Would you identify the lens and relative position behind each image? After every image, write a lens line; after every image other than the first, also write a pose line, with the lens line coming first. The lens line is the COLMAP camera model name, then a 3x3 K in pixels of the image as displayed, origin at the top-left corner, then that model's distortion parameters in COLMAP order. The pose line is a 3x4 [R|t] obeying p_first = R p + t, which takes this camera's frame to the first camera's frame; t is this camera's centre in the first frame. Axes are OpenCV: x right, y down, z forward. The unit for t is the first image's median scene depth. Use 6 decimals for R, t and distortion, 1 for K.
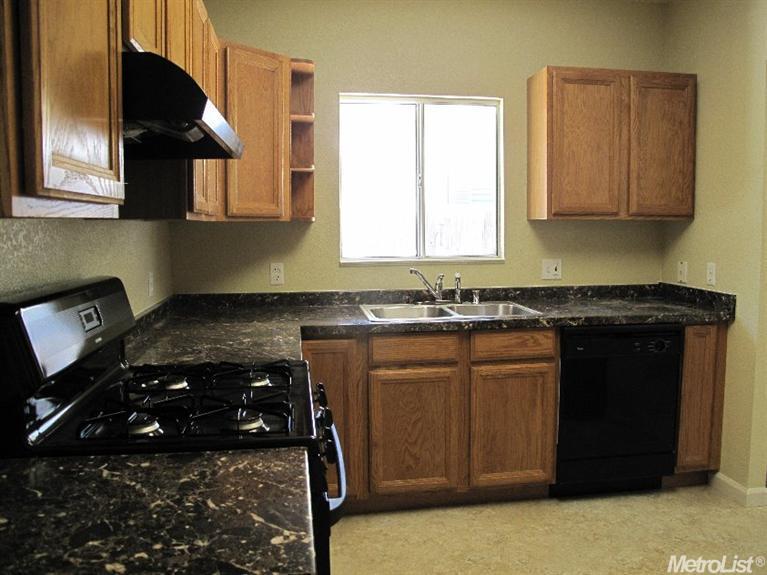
lens RADIAL K [[651.7, 0, 385.0], [0, 651.7, 272.7], [0, 0, 1]] dist [-0.083661, 0.013755]
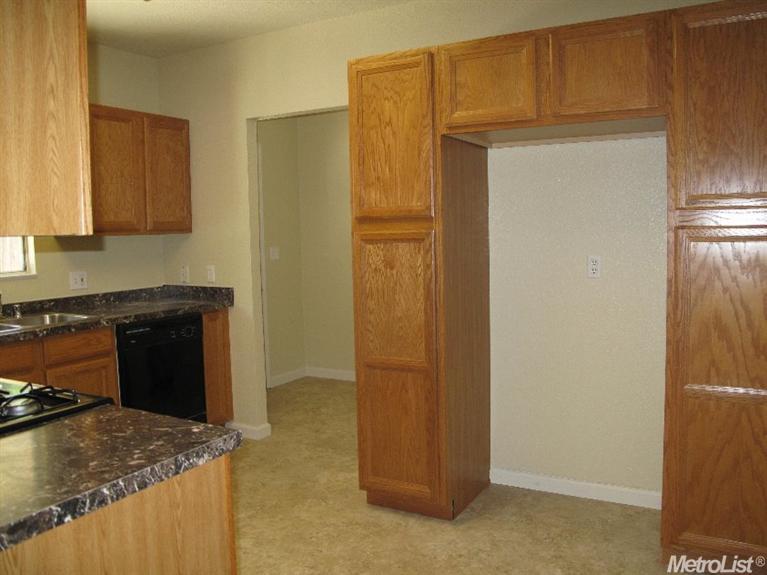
lens RADIAL K [[651.7, 0, 385.0], [0, 651.7, 272.7], [0, 0, 1]] dist [-0.083661, 0.013755]
pose [[0.623480, -0.061376, 0.779427, -0.325148], [0.078837, 0.996768, 0.015427, 0.007749], [-0.777855, 0.051830, 0.626303, -0.124818]]
